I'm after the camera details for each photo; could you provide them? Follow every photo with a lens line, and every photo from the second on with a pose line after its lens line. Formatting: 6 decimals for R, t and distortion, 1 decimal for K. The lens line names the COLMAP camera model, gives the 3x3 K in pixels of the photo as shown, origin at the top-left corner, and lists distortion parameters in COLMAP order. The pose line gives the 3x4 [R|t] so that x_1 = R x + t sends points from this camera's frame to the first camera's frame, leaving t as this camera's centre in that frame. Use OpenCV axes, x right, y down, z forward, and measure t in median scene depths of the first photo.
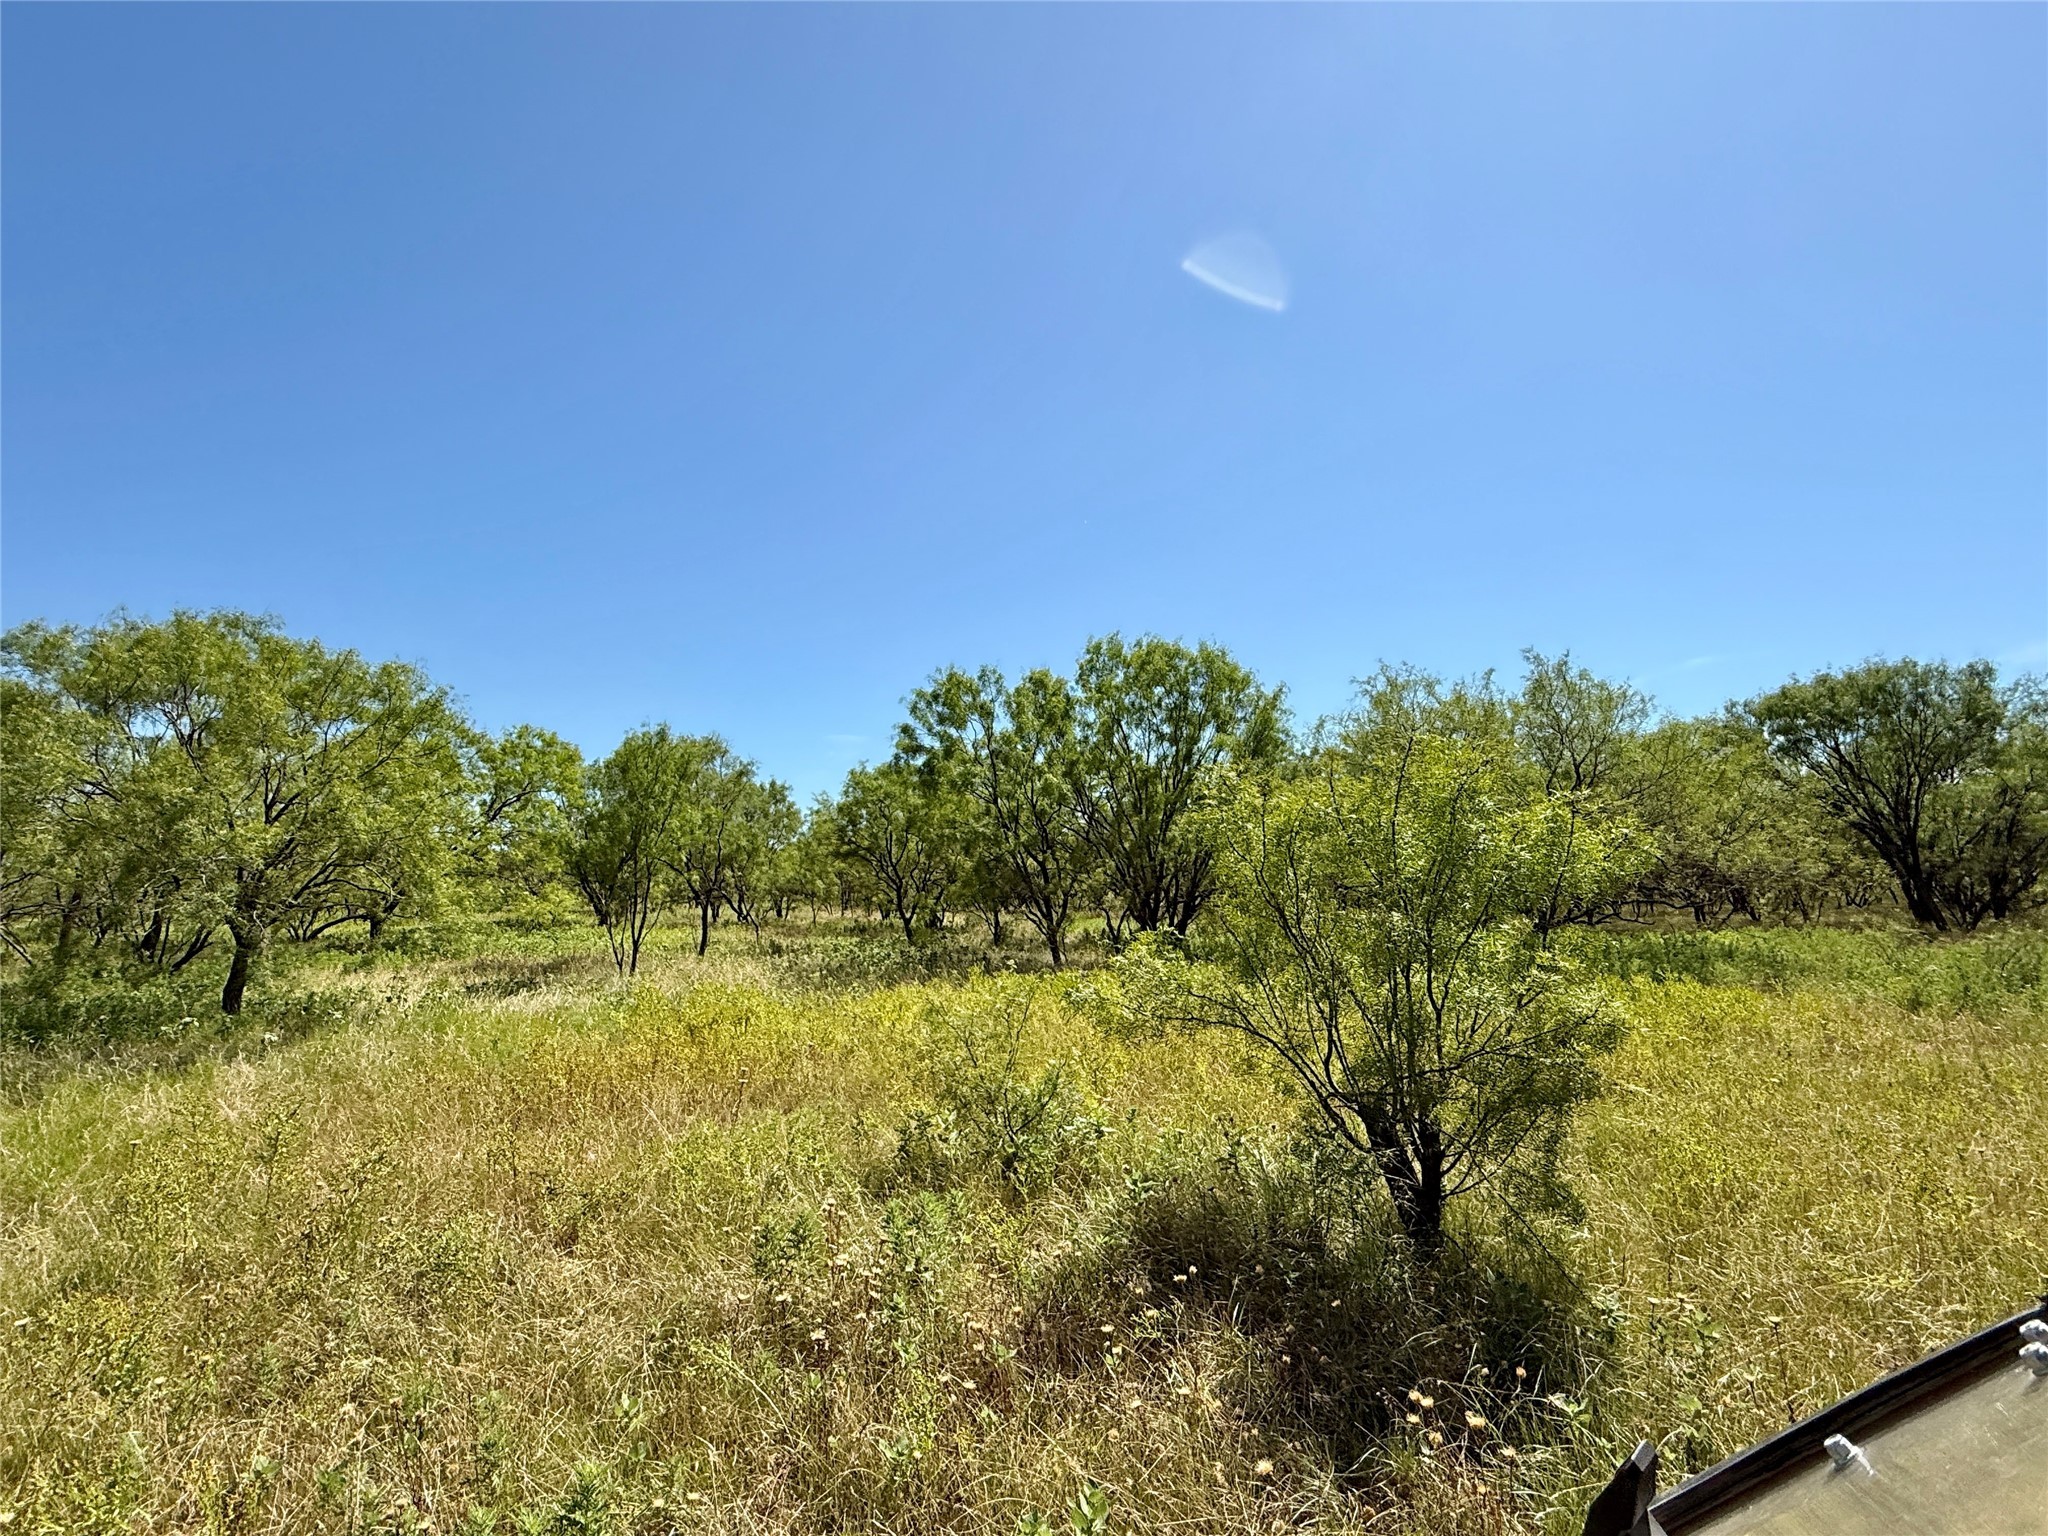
lens RADIAL K [[1061.5, 0, 1028.5], [0, 1061.5, 774.9], [0, 0, 1]] dist [0.002031, -0.000148]
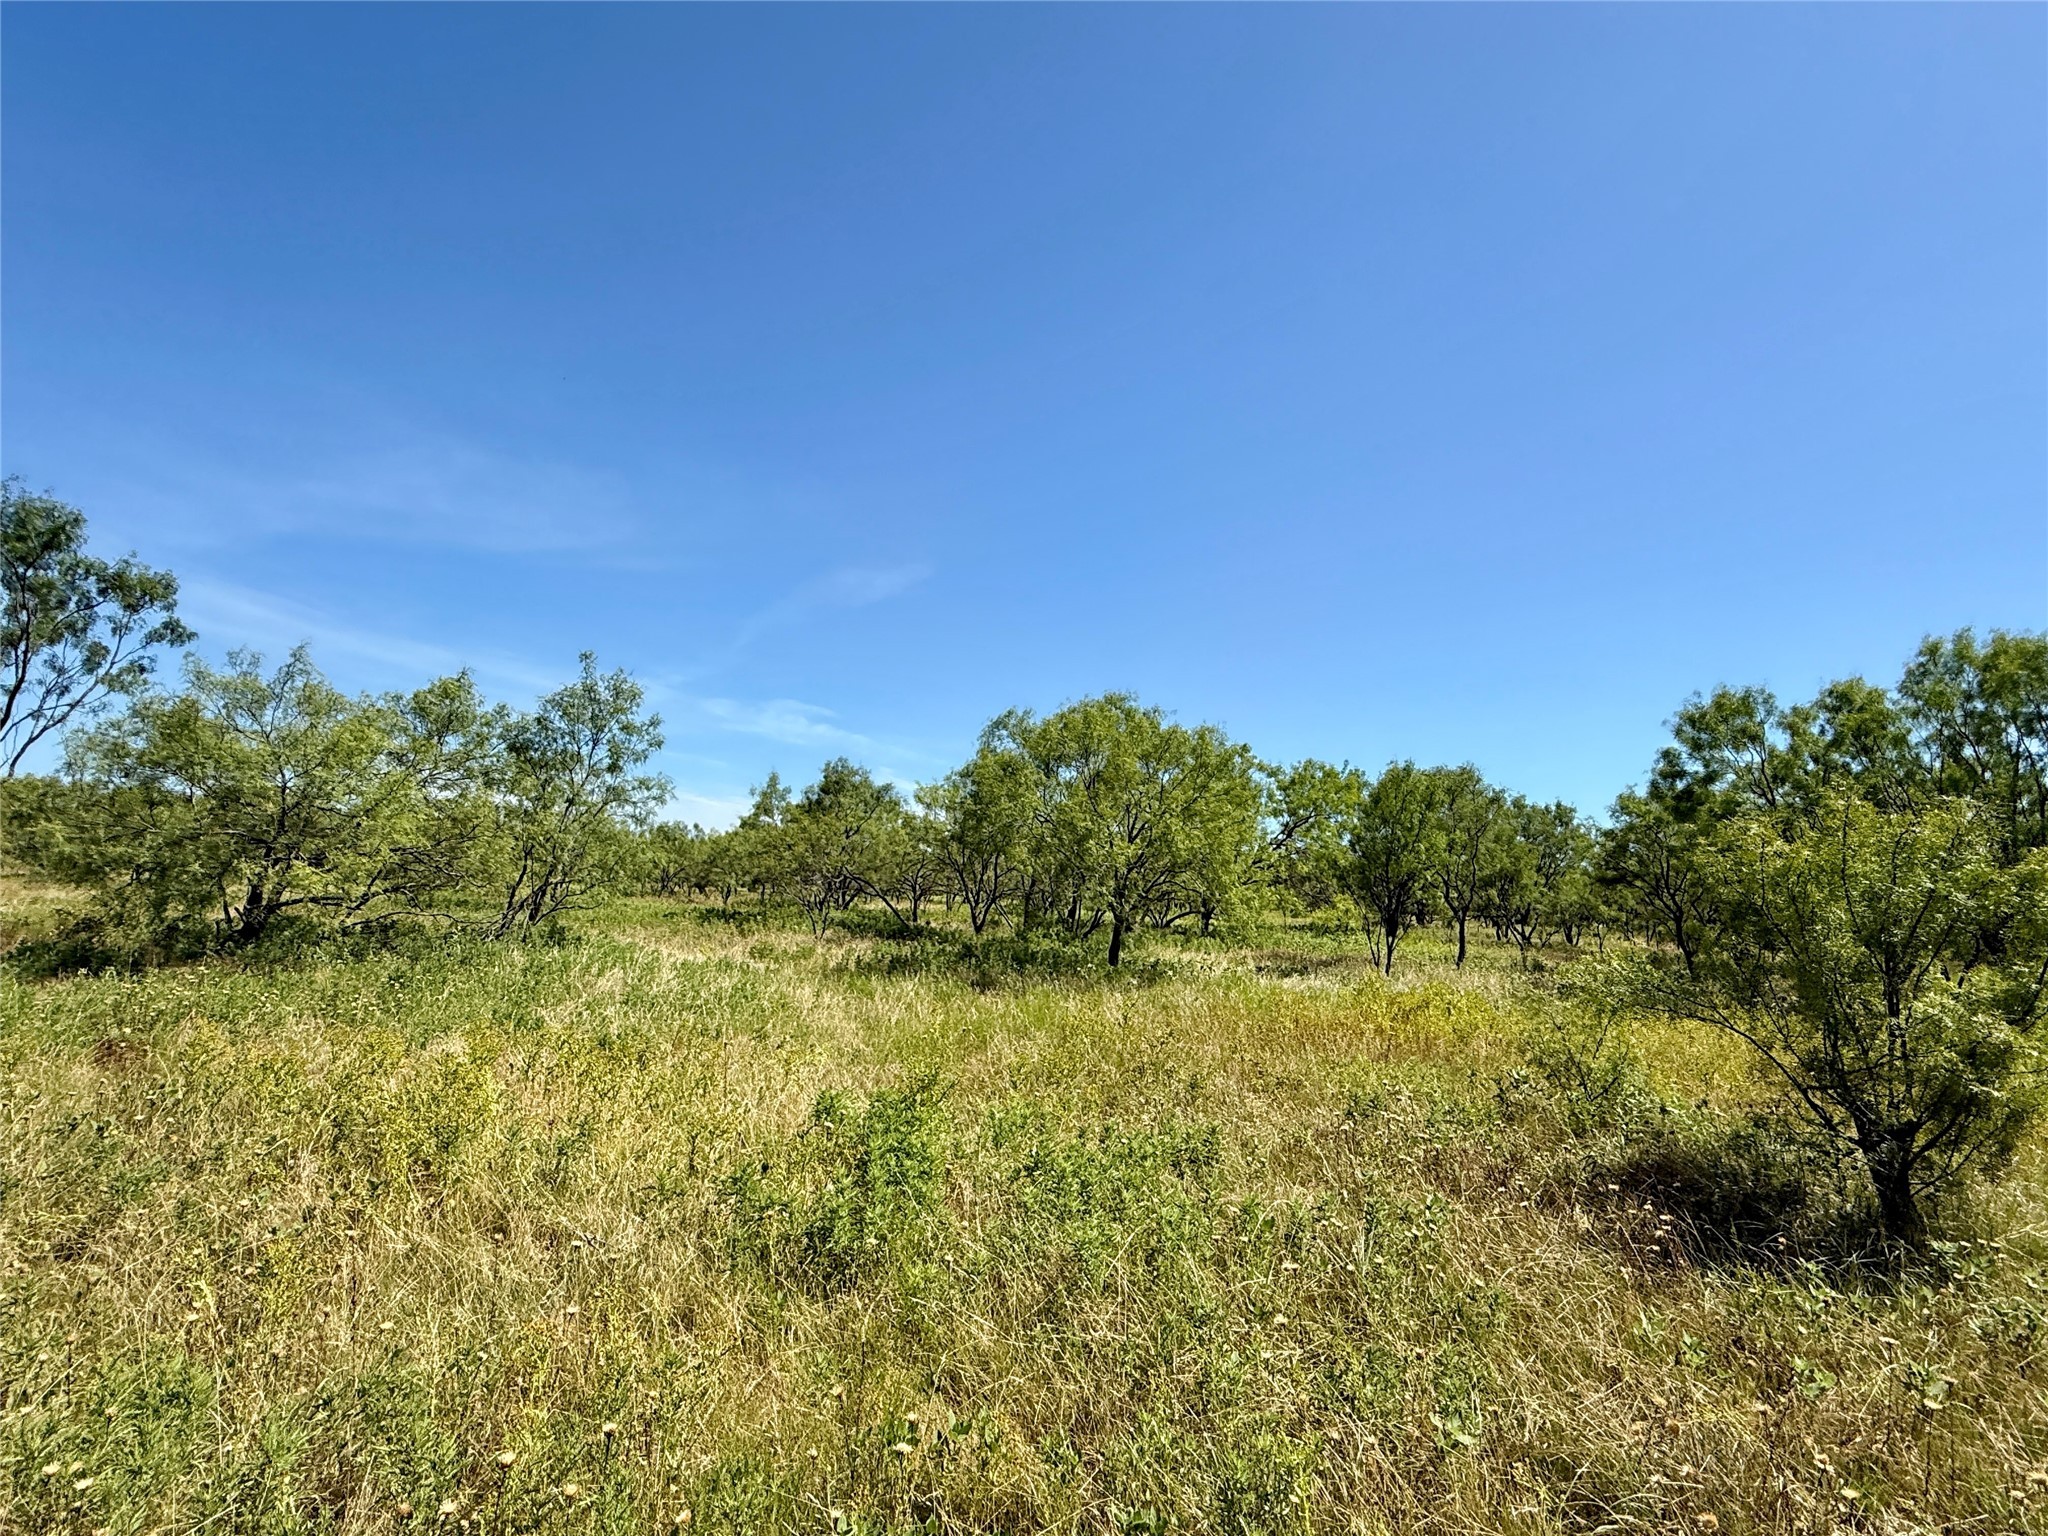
lens RADIAL K [[1061.5, 0, 1027.2], [0, 1061.5, 773.5], [0, 0, 1]] dist [0.002031, -0.000148]
pose [[0.746489, -0.022388, -0.665021, 0.118709], [0.011988, 0.999724, -0.020199, -0.015415], [0.665290, 0.007106, 0.746552, -0.148227]]
